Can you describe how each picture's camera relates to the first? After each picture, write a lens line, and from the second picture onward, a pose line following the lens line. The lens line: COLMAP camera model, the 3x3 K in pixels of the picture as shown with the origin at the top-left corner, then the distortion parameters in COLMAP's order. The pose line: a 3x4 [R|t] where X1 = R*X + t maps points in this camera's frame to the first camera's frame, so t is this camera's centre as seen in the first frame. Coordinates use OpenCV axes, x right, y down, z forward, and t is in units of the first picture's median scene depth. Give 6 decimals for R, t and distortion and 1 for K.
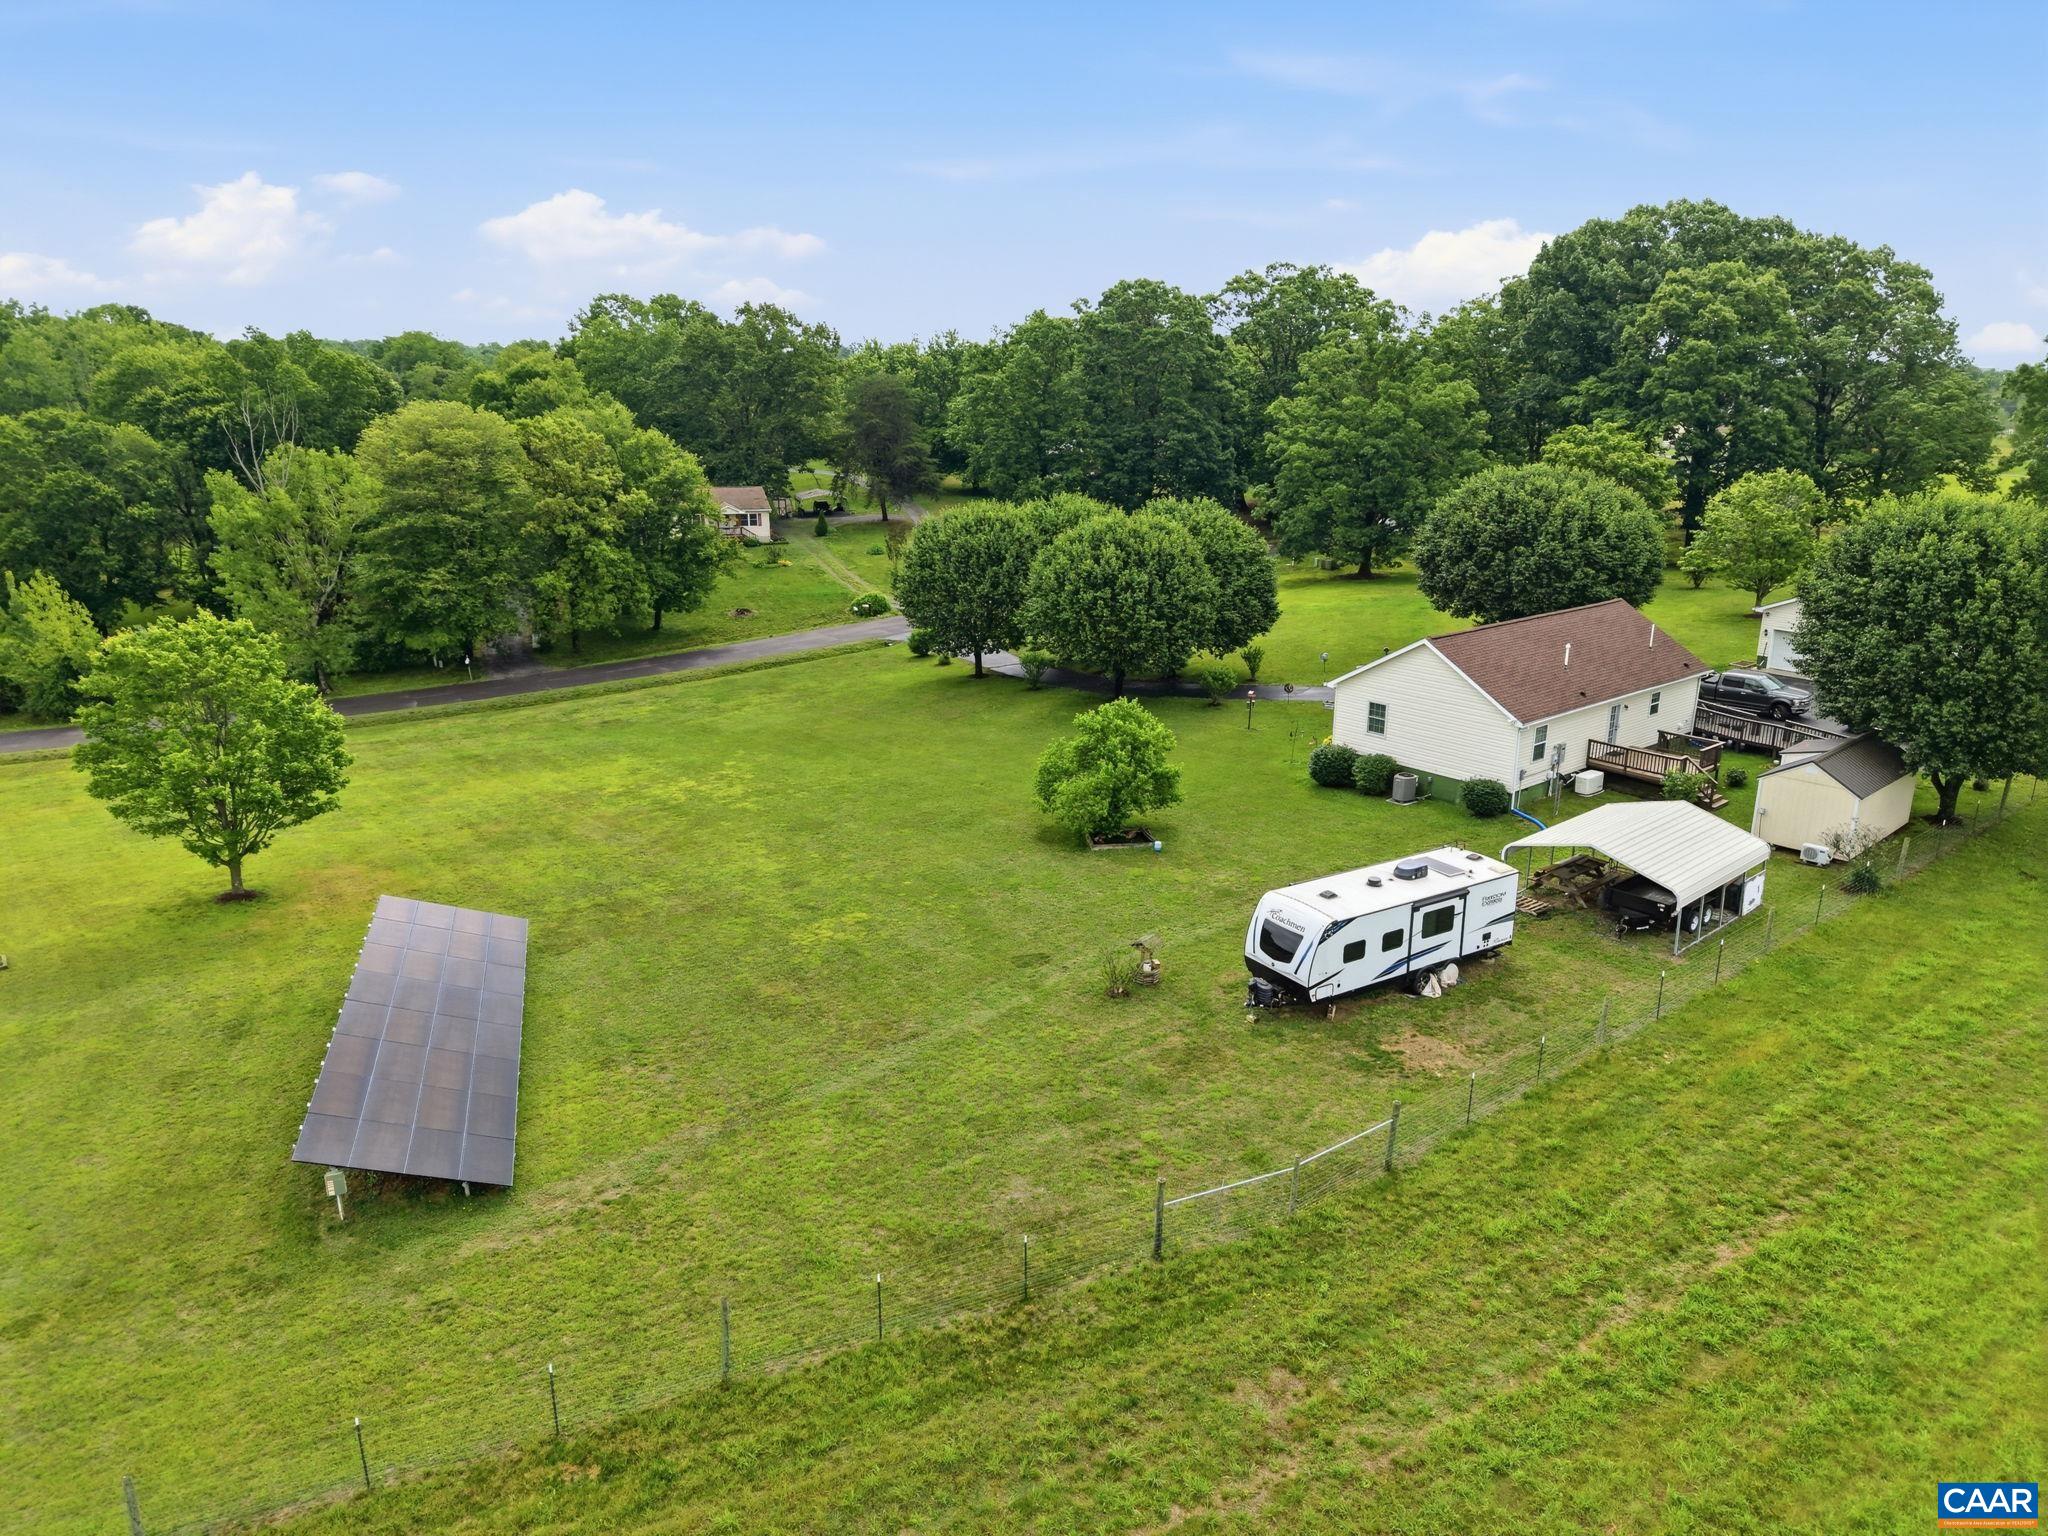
lens RADIAL K [[1364.8, 0, 1030.2], [0, 1364.8, 769.5], [0, 0, 1]] dist [0.033860, -0.040237]
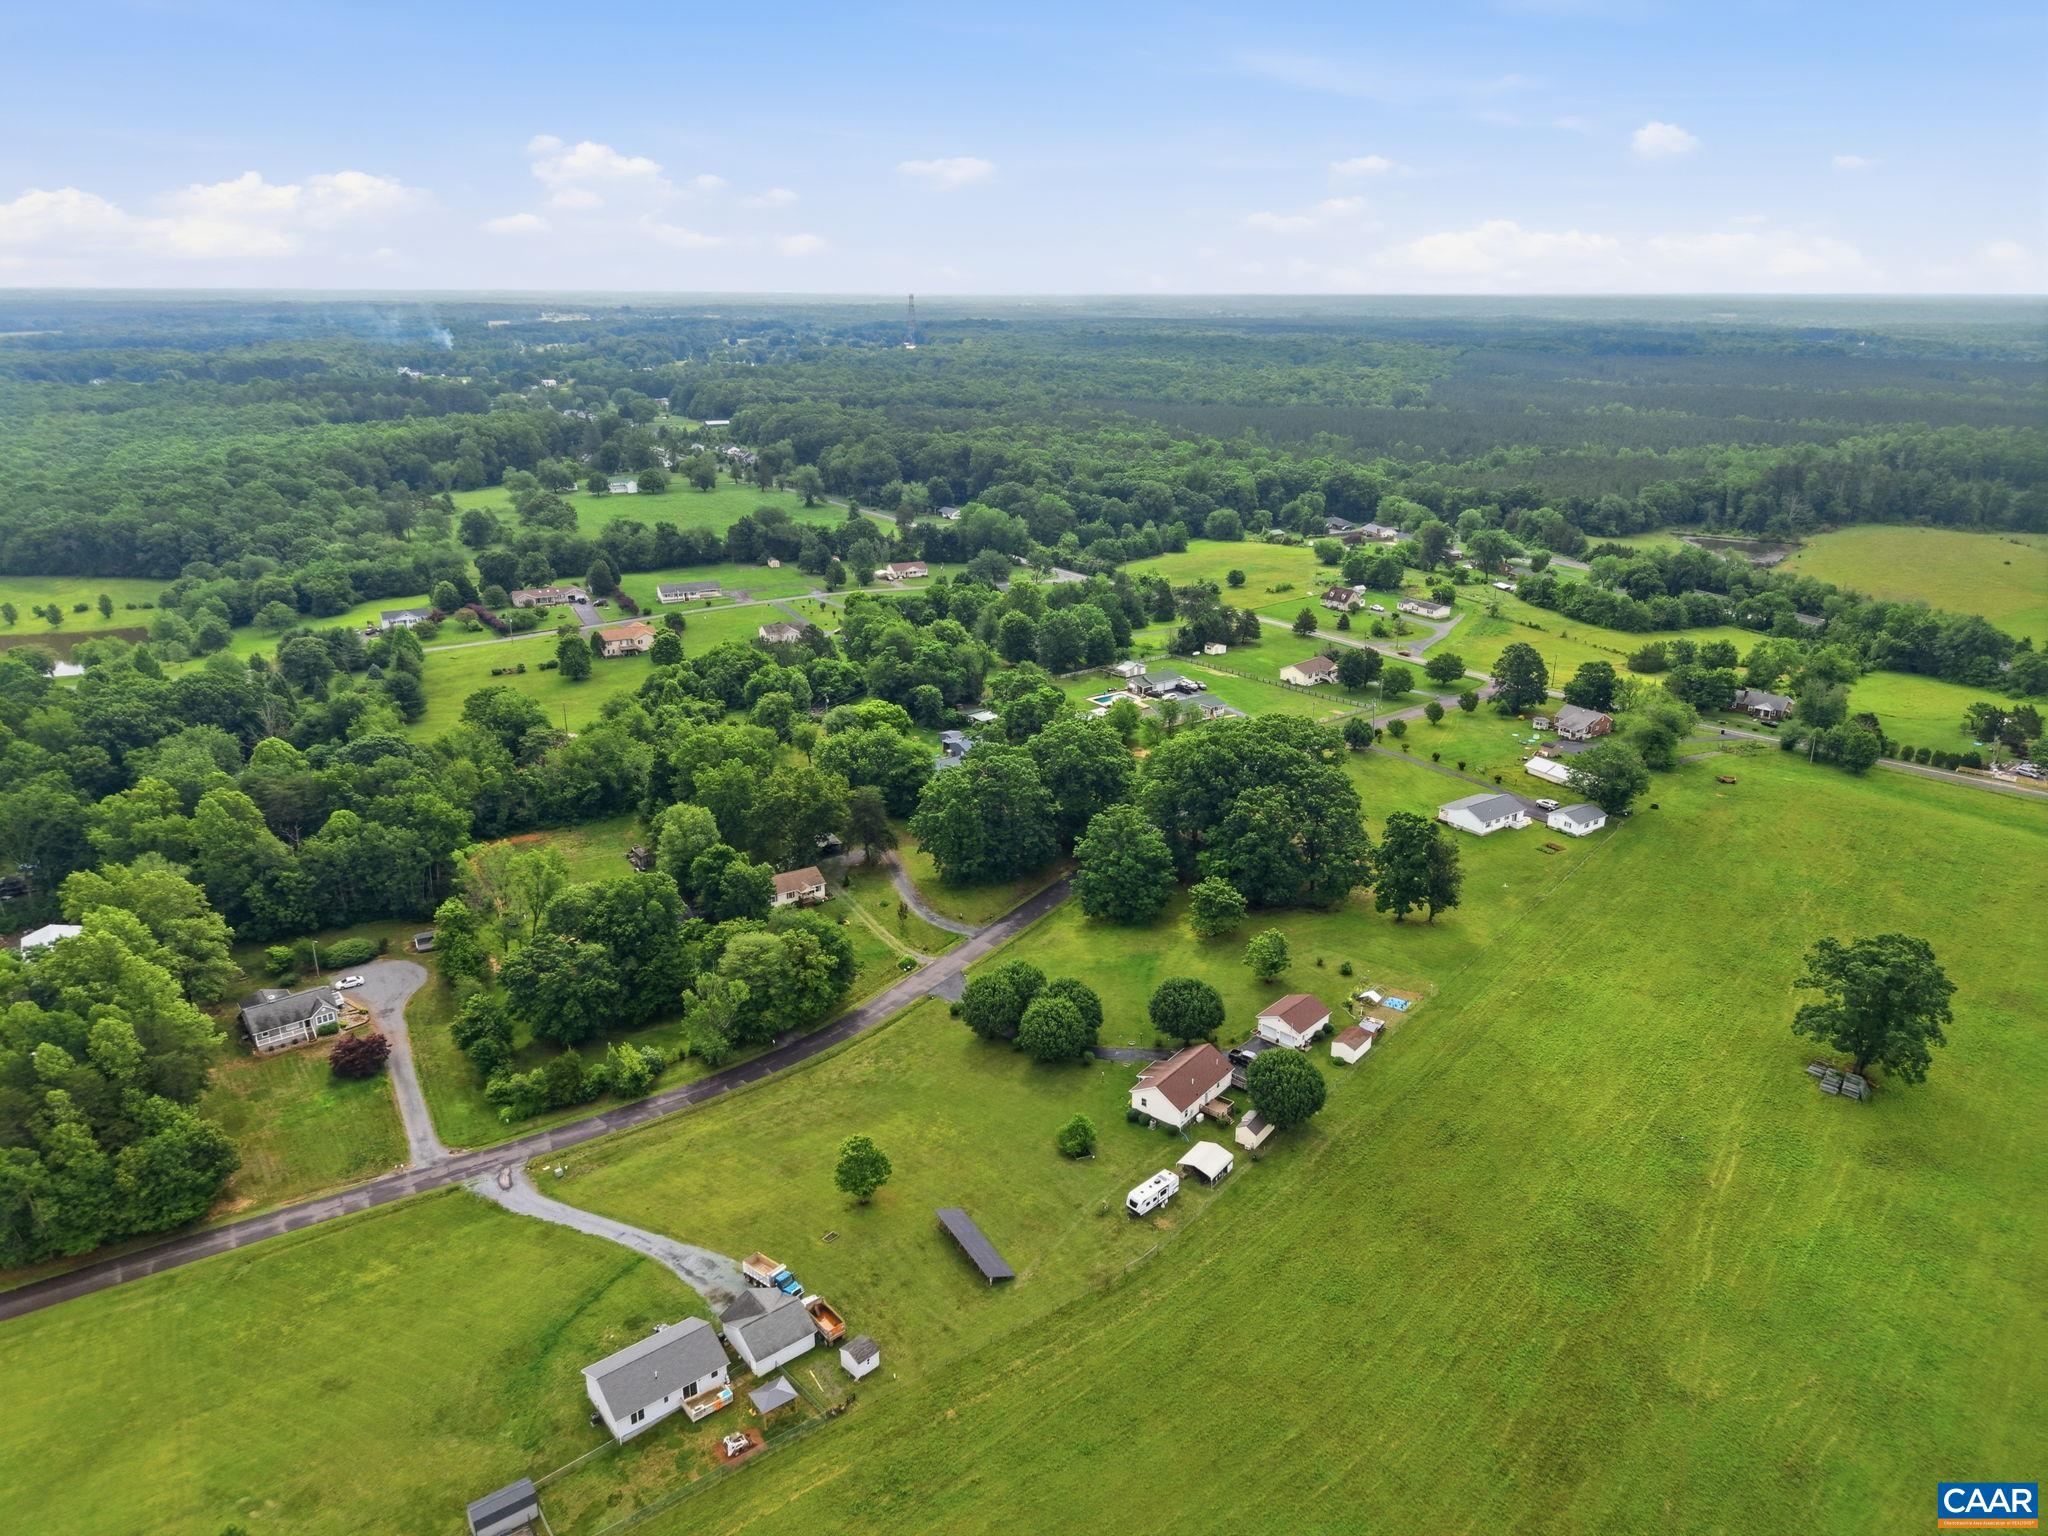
lens RADIAL K [[1364.8, 0, 1030.2], [0, 1364.8, 769.5], [0, 0, 1]] dist [0.033860, -0.040237]
pose [[0.979098, -0.069672, 0.191085, -0.724963], [0.058353, 0.996227, 0.064239, -1.261285], [-0.194839, -0.051746, 0.979469, -2.631210]]
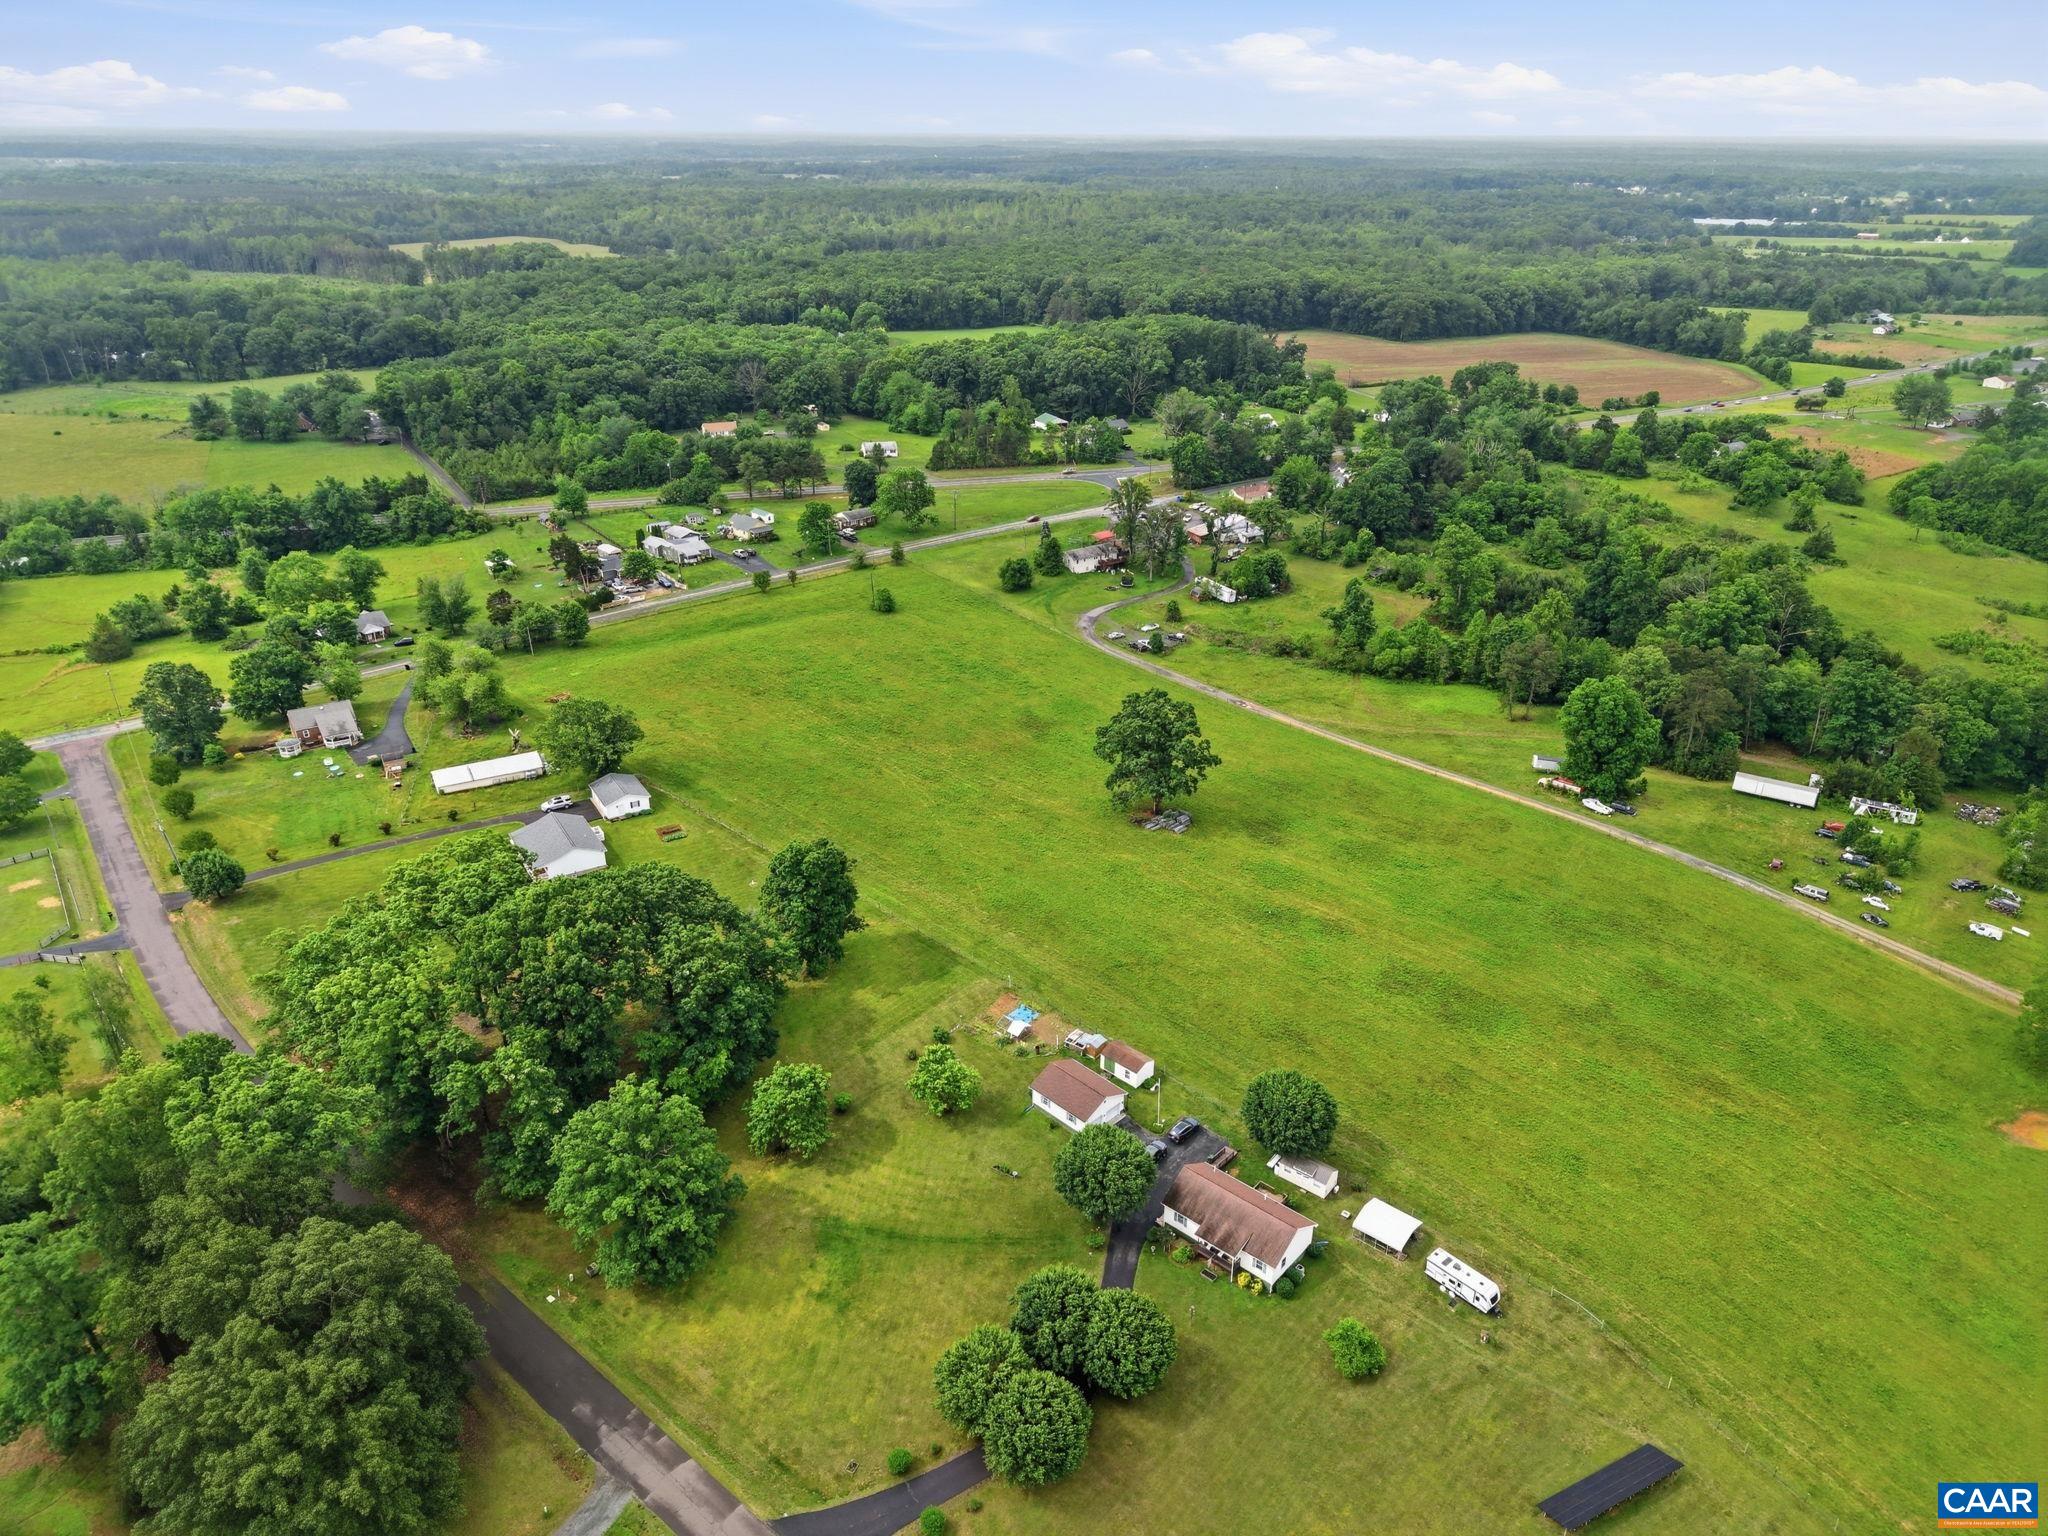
lens RADIAL K [[1364.8, 0, 1030.2], [0, 1364.8, 769.5], [0, 0, 1]] dist [0.033860, -0.040237]
pose [[-0.154018, -0.430263, 0.889467, -1.806819], [0.268995, 0.847947, 0.456757, -2.431524], [-0.950747, 0.309611, -0.014861, 1.314535]]
